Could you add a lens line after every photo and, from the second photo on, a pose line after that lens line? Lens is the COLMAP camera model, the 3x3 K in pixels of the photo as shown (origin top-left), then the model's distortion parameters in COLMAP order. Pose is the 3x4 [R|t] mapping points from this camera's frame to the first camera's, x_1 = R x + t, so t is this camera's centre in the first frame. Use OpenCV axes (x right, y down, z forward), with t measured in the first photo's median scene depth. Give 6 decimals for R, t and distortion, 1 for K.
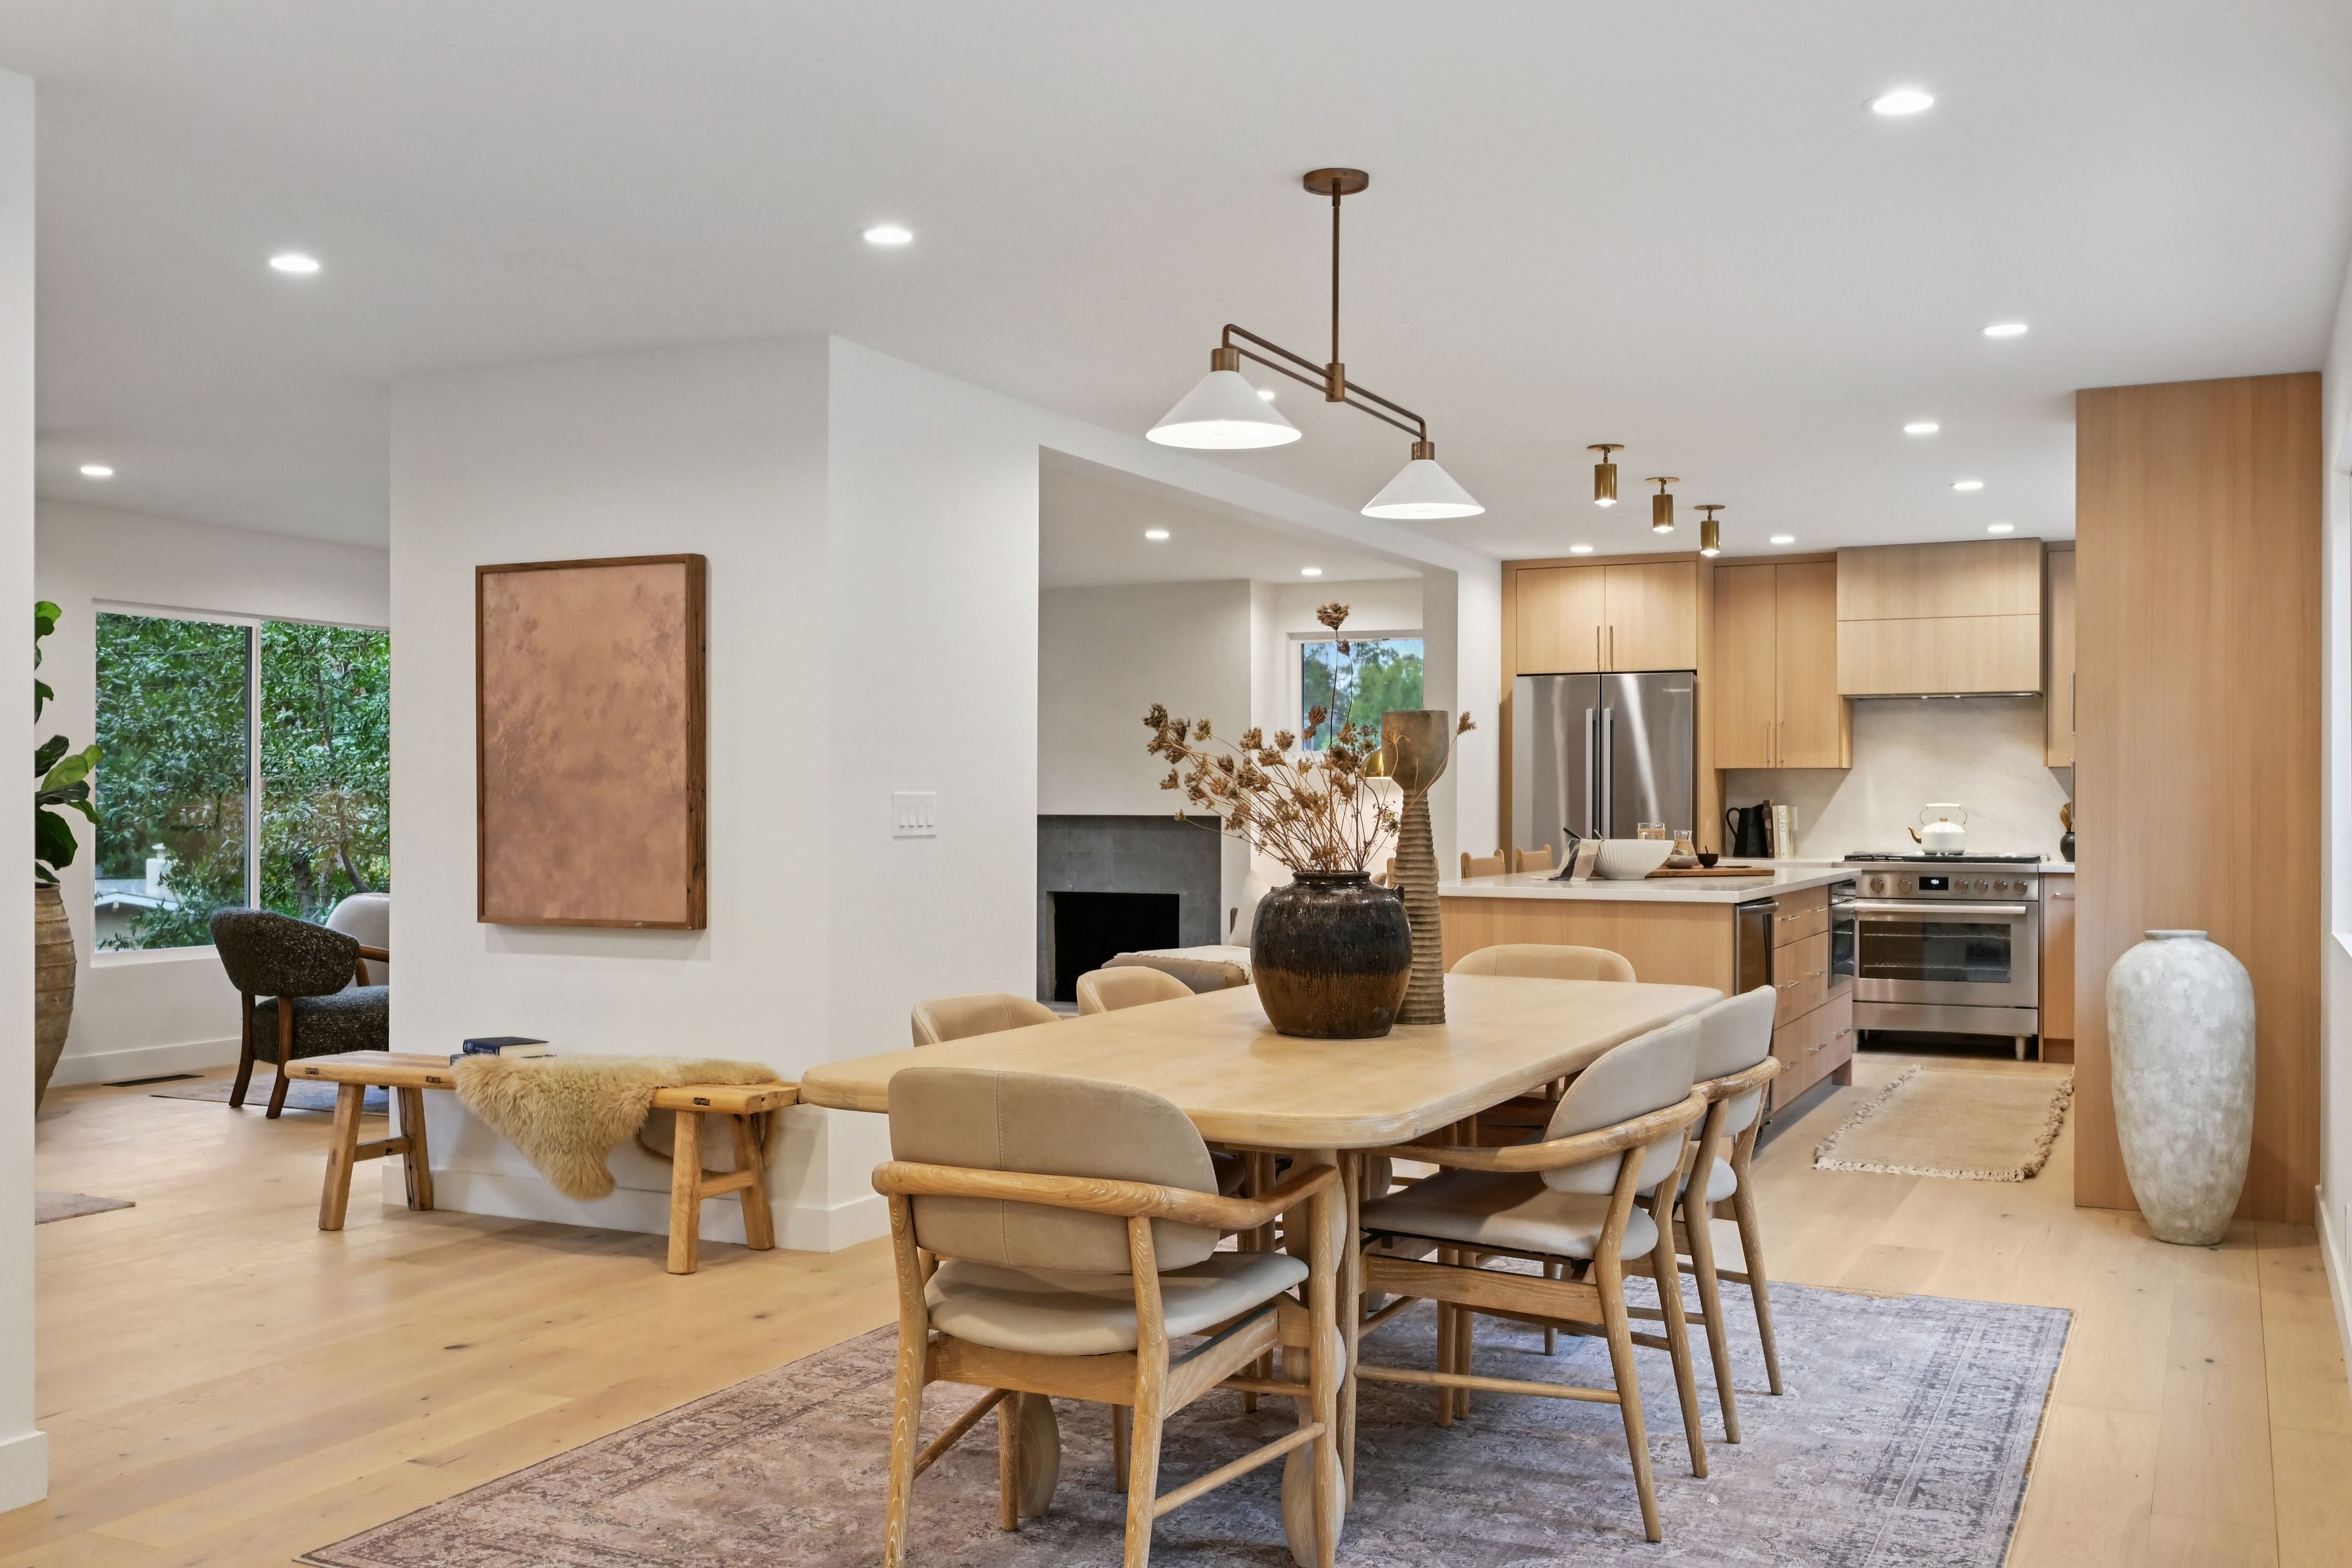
lens RADIAL K [[2162.9, 0, 1176.0], [0, 2162.9, 787.1], [0, 0, 1]] dist [0.001971, 0.000000]
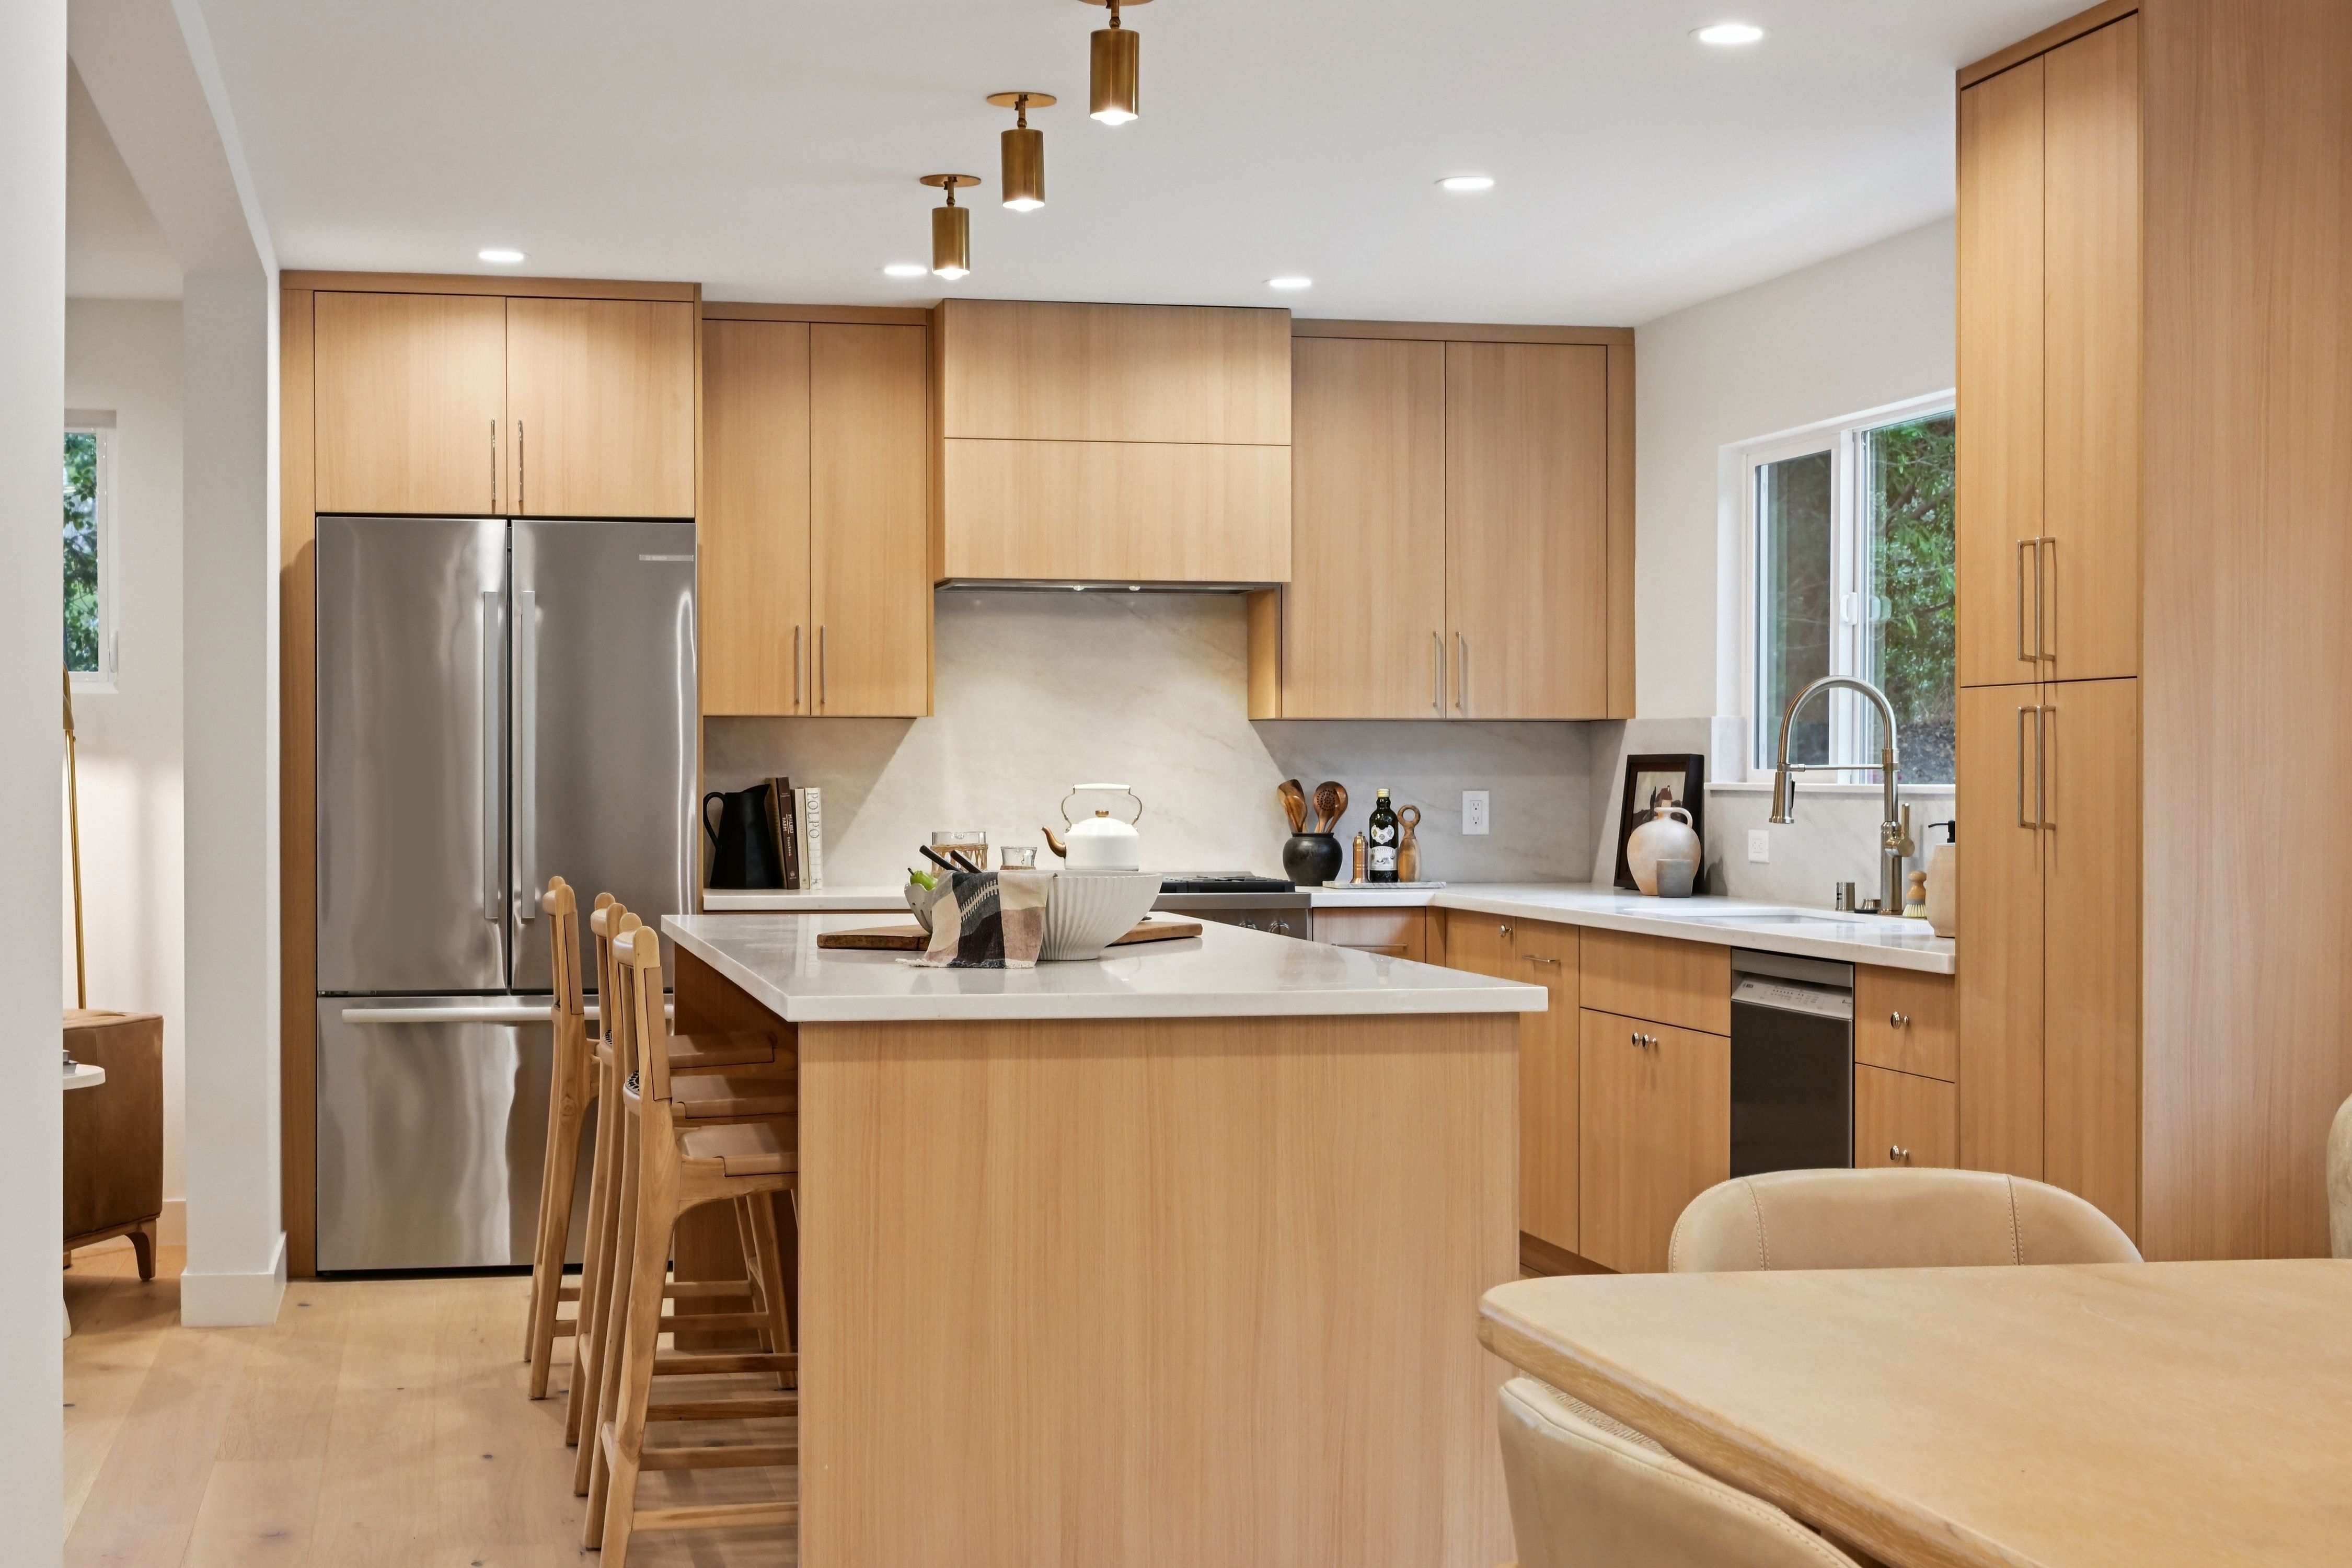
lens RADIAL K [[3382.0, 0, 1176.3], [0, 3382.0, 785.6], [0, 0, 1]] dist [-0.042774, 0.000000]
pose [[0.787378, -0.002144, 0.616467, -0.154879], [-0.005497, 0.999930, 0.010499, -0.001011], [-0.616446, -0.011655, 0.787311, 0.310747]]
